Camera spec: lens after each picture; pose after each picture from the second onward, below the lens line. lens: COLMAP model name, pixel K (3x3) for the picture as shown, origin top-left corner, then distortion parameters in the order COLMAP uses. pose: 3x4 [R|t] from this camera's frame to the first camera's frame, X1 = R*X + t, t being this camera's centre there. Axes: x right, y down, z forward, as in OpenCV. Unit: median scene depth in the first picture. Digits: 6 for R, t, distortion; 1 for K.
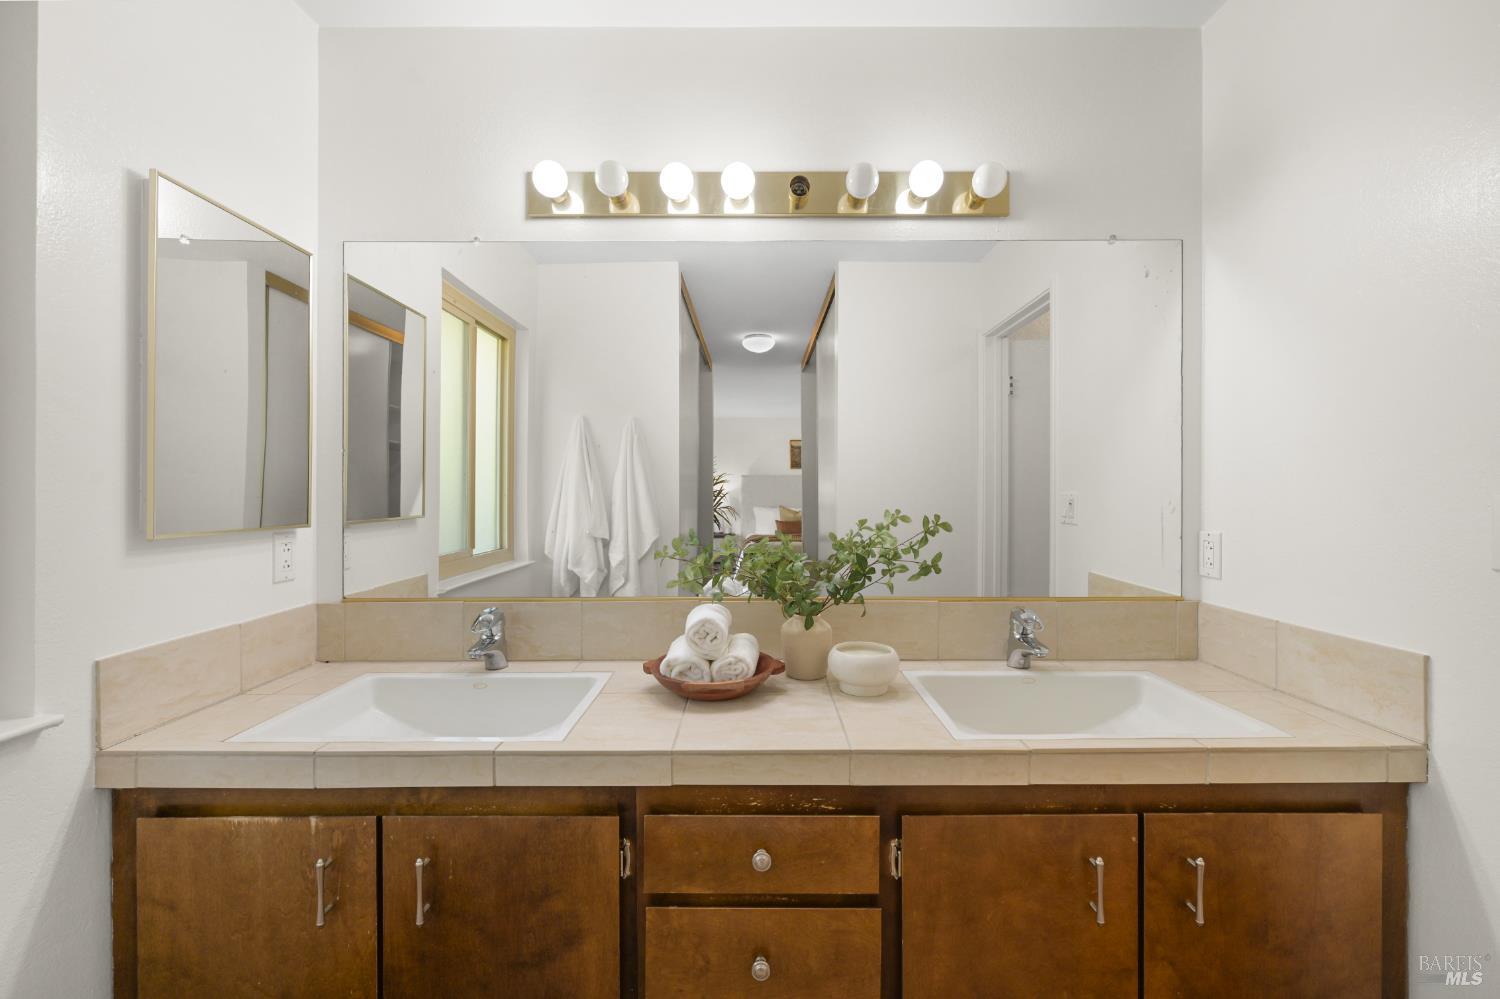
lens RADIAL K [[626.0, 0, 753.9], [0, 626.0, 492.6], [0, 0, 1]] dist [-0.002842, -0.000279]
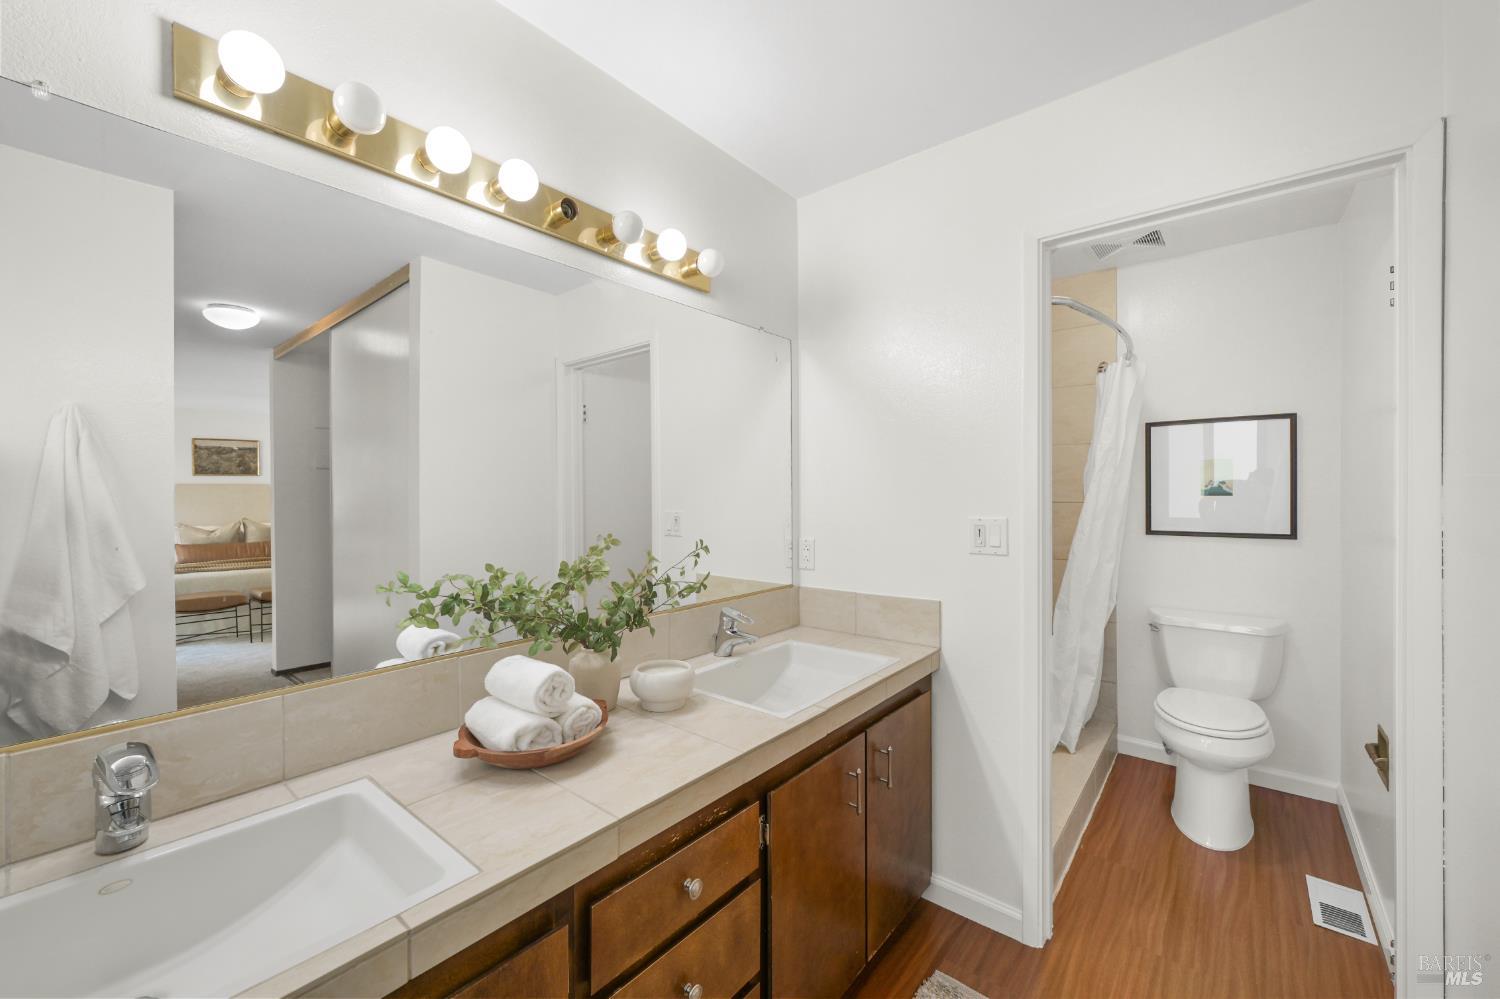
lens RADIAL K [[593.2, 0, 743.0], [0, 593.2, 496.4], [0, 0, 1]] dist [-0.001783, -0.000158]
pose [[0.645362, -0.005307, 0.763859, -0.471390], [0.009698, 0.999952, -0.001247, -0.039712], [-0.763815, 0.008213, 0.645383, 0.209272]]
